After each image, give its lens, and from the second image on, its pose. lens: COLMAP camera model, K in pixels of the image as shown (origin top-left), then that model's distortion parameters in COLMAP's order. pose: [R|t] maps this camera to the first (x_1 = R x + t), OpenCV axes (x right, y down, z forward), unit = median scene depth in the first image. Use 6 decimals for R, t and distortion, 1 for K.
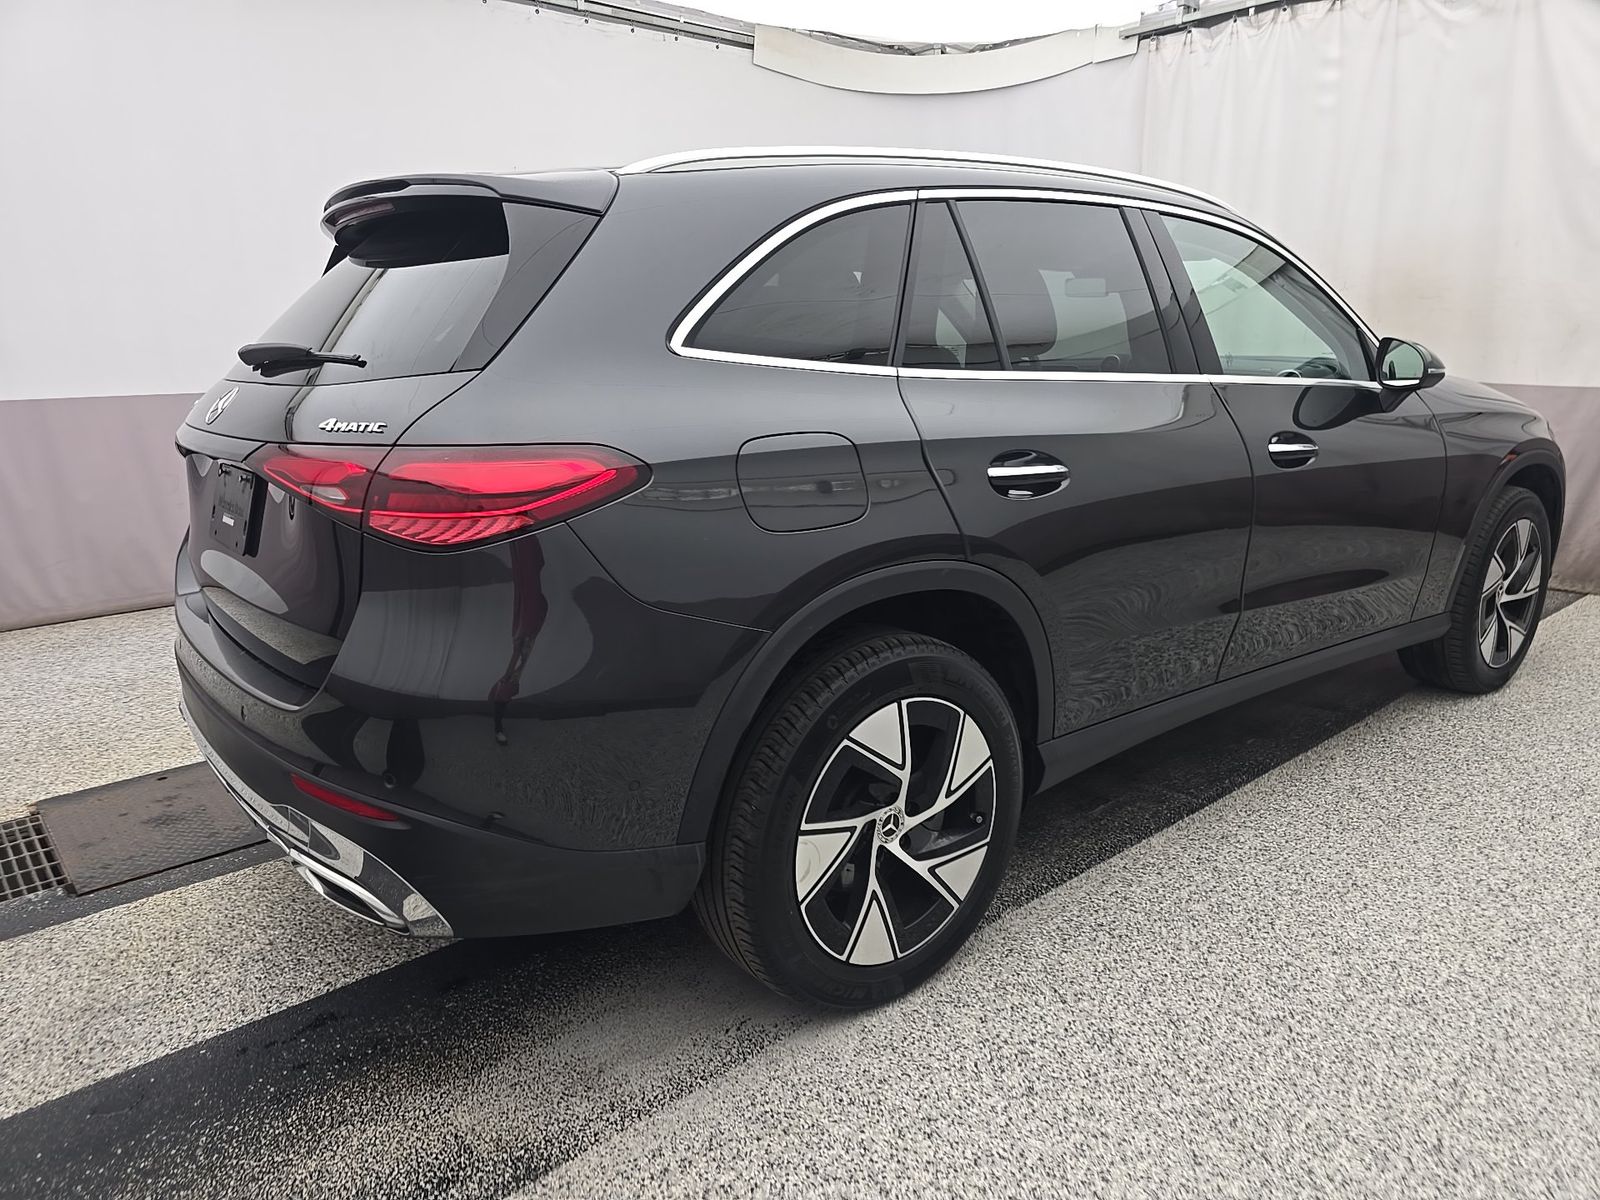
lens RADIAL K [[1066.6, 0, 800.3], [0, 1066.6, 596.1], [0, 0, 1]] dist [0.029476, -0.018314]
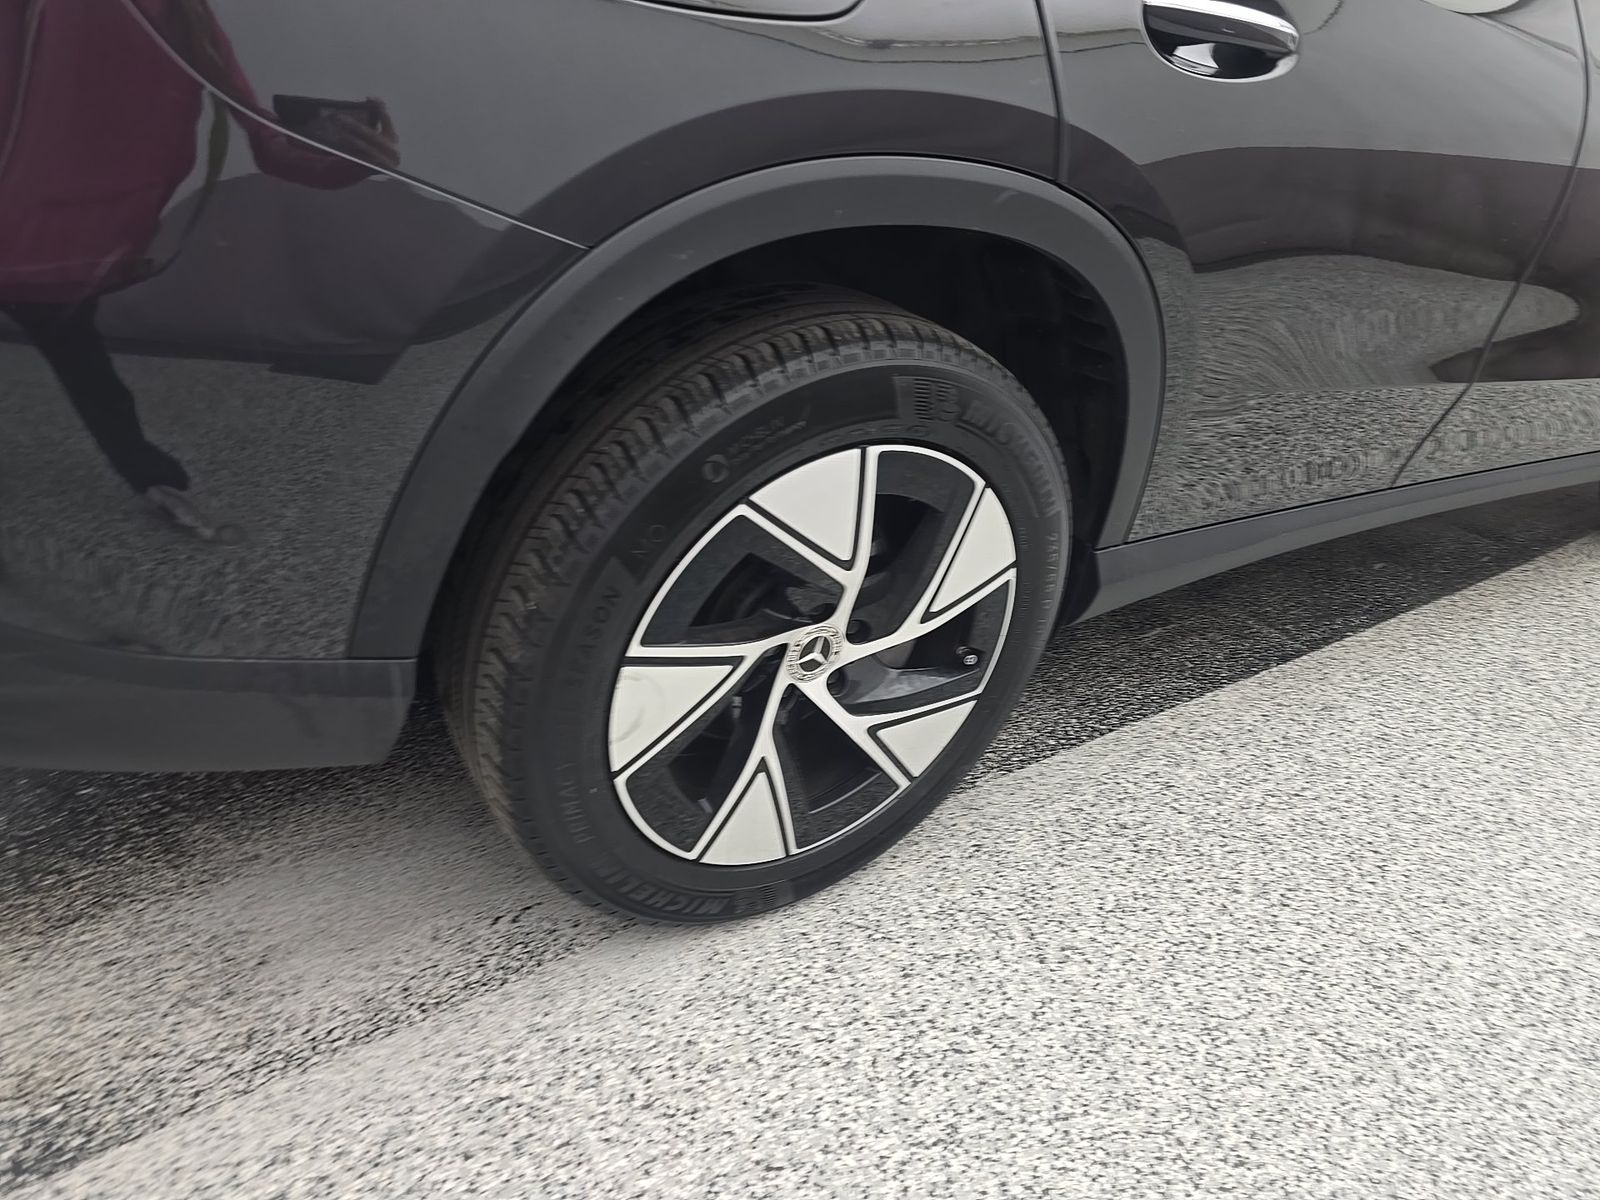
lens RADIAL K [[1066.6, 0, 790.1], [0, 1066.6, 605.2], [0, 0, 1]] dist [0.029476, -0.018314]
pose [[0.984501, 0.174686, -0.015599, 0.078398], [-0.162819, 0.943420, 0.288876, 0.026876], [0.065179, -0.281859, 0.957239, 0.472174]]
